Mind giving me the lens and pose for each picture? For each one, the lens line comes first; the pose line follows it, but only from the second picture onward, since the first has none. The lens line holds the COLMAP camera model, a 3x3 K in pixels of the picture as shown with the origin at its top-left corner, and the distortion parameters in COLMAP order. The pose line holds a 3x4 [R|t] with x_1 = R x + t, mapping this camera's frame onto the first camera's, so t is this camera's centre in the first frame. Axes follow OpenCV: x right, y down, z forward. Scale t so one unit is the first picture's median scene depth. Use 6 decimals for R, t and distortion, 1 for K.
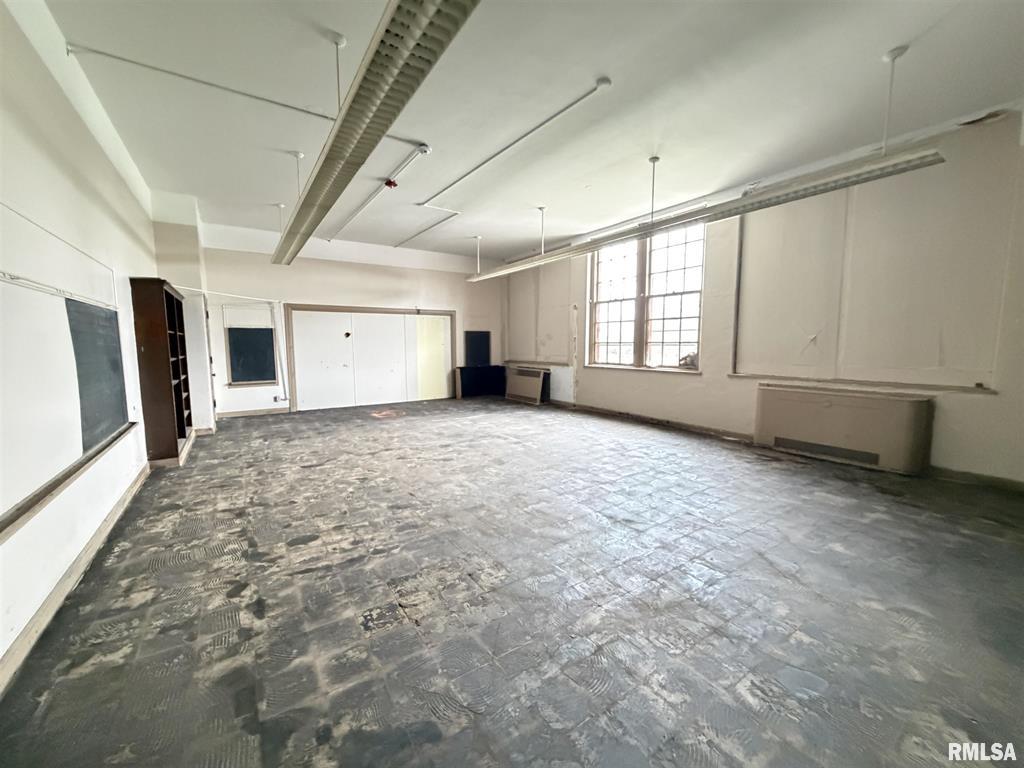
lens RADIAL K [[407.2, 0, 510.3], [0, 407.2, 383.2], [0, 0, 1]] dist [0.000062, -0.000210]
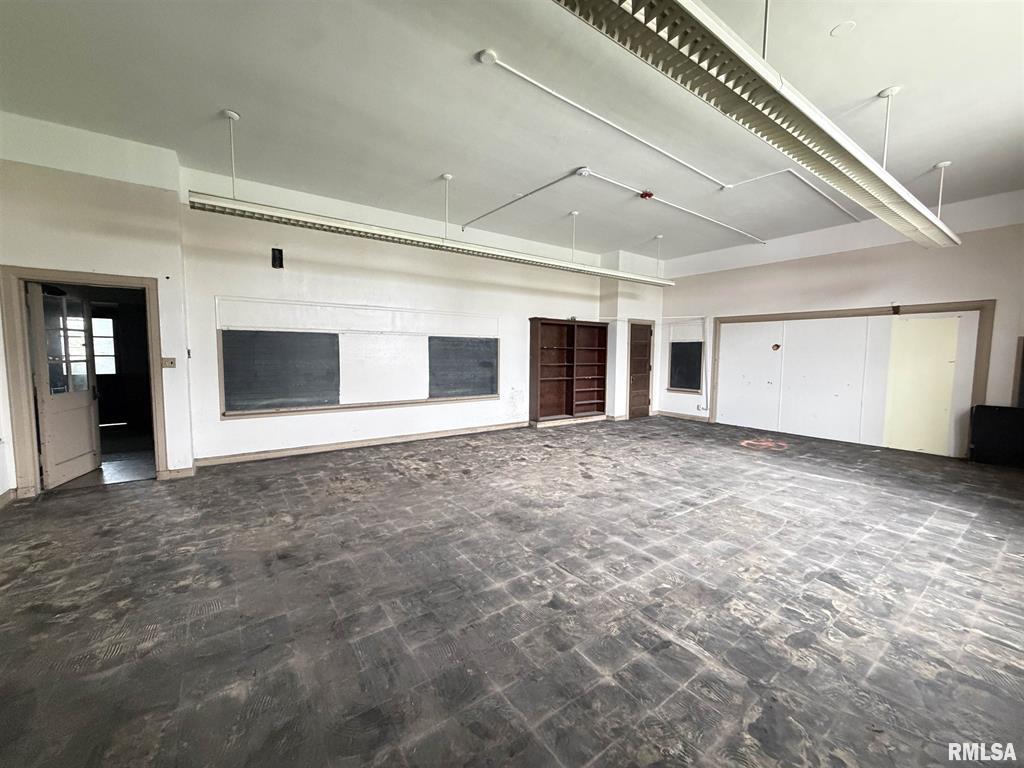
lens RADIAL K [[407.2, 0, 510.3], [0, 407.2, 383.2], [0, 0, 1]] dist [0.000062, -0.000210]
pose [[0.031400, 0.081016, -0.996218, 0.997377], [-0.107536, 0.991198, 0.077218, -0.112473], [0.993705, 0.104705, 0.039835, 0.955244]]
